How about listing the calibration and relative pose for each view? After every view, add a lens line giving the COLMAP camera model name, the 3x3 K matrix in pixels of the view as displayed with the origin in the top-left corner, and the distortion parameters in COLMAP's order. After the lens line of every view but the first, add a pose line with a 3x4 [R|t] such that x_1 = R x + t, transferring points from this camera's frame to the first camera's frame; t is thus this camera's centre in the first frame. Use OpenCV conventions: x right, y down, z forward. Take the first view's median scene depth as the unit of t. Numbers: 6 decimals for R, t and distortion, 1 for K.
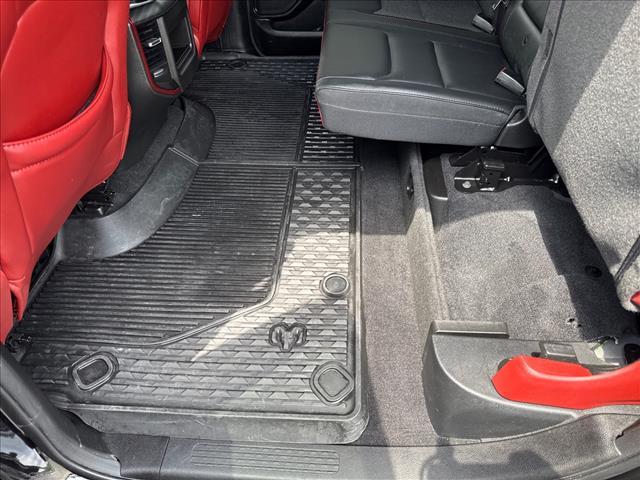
lens RADIAL K [[462.9, 0, 321.5], [0, 462.9, 237.2], [0, 0, 1]] dist [0.044371, -0.030964]
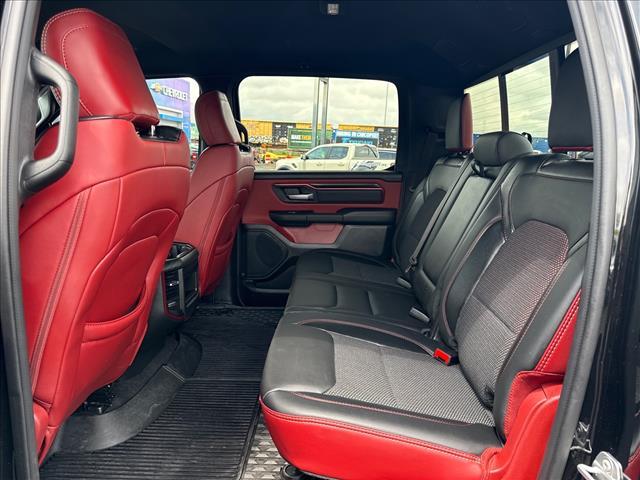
lens RADIAL K [[462.9, 0, 318.1], [0, 462.9, 240.0], [0, 0, 1]] dist [0.044371, -0.030964]
pose [[0.998550, 0.033606, 0.042045, 0.021459], [-0.005952, 0.845286, -0.534280, 0.218113], [-0.053495, 0.533256, 0.844261, -0.287418]]
